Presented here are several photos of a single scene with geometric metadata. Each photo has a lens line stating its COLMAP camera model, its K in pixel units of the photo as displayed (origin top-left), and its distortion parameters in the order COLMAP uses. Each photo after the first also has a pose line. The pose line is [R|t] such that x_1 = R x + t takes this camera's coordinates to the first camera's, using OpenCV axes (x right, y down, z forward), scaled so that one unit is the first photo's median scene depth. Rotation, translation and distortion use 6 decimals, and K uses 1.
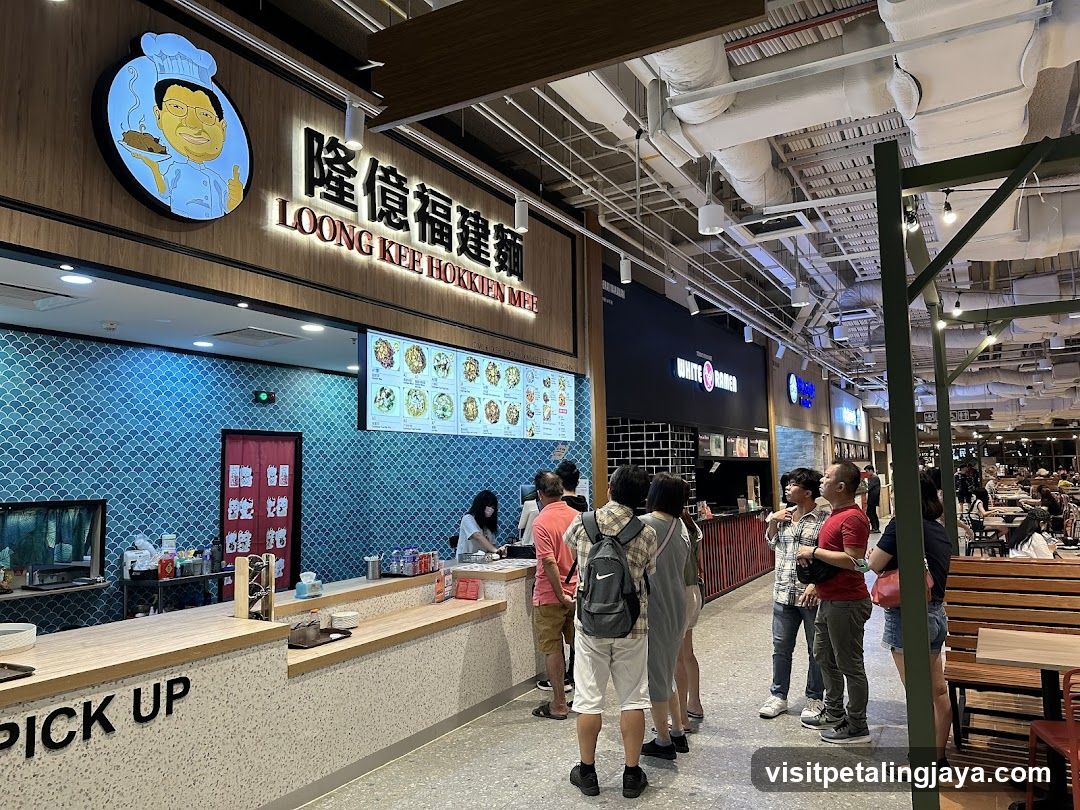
lens RADIAL K [[756.8, 0, 540.0], [0, 756.8, 405.0], [0, 0, 1]] dist [0.042163, -0.004522]
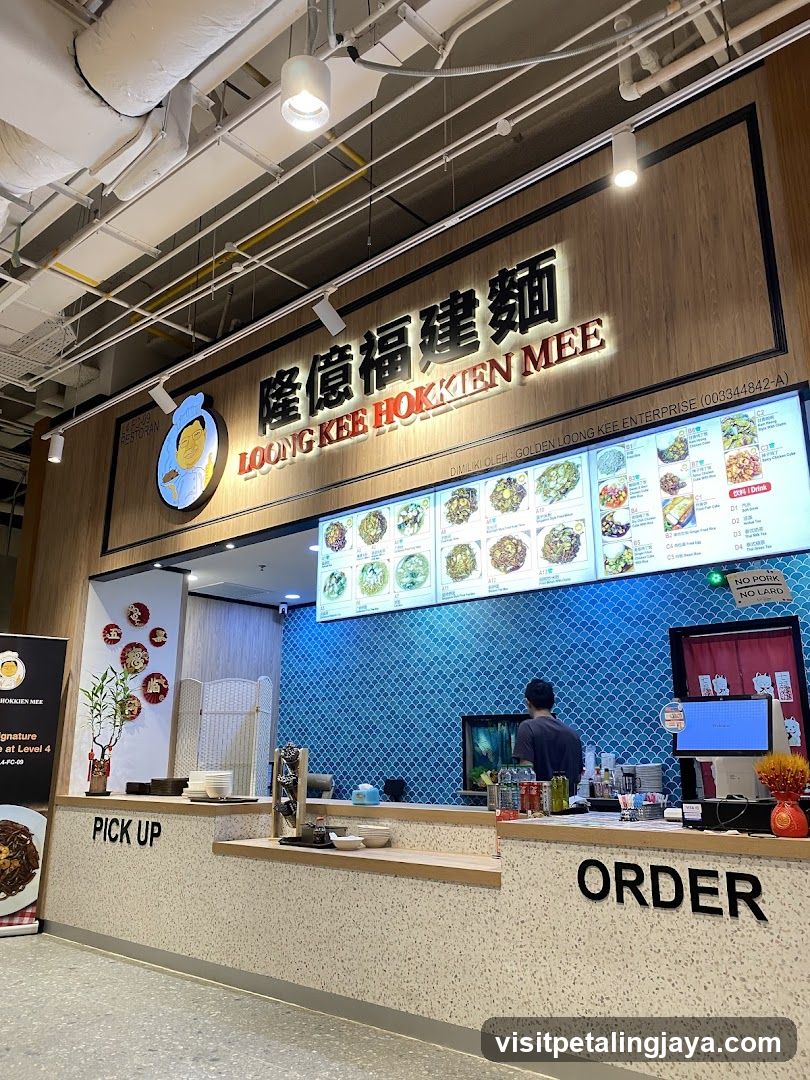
lens RADIAL K [[835.2, 0, 405.0], [0, 835.2, 540.0], [0, 0, 1]] dist [0.085539, -0.004422]
pose [[-0.194398, -0.229649, -0.953662, 0.699320], [0.090700, 0.963836, -0.250587, 0.185688], [0.976721, -0.135211, -0.166538, 1.159387]]
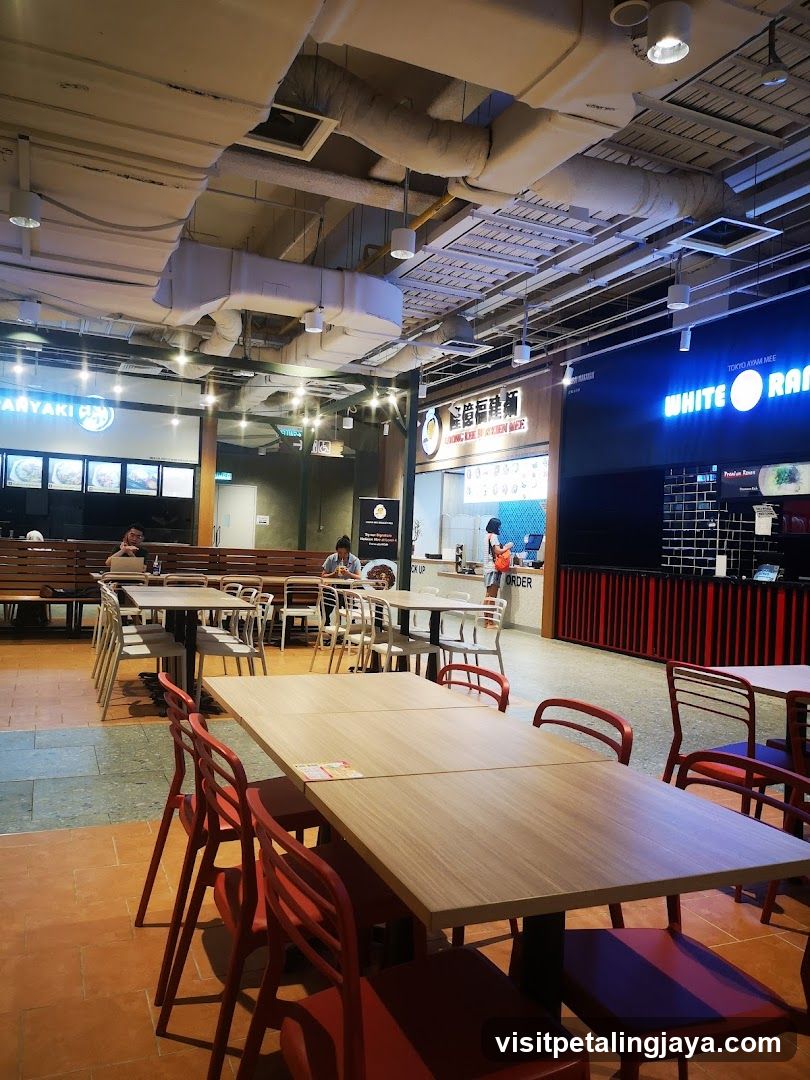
lens RADIAL K [[835.2, 0, 405.0], [0, 835.2, 540.0], [0, 0, 1]] dist [0.085539, -0.004422]
pose [[-0.591411, -0.000211, -0.806370, 2.140596], [0.048371, 0.998190, -0.035737, 0.239888], [0.804918, -0.060140, -0.590331, 2.356472]]
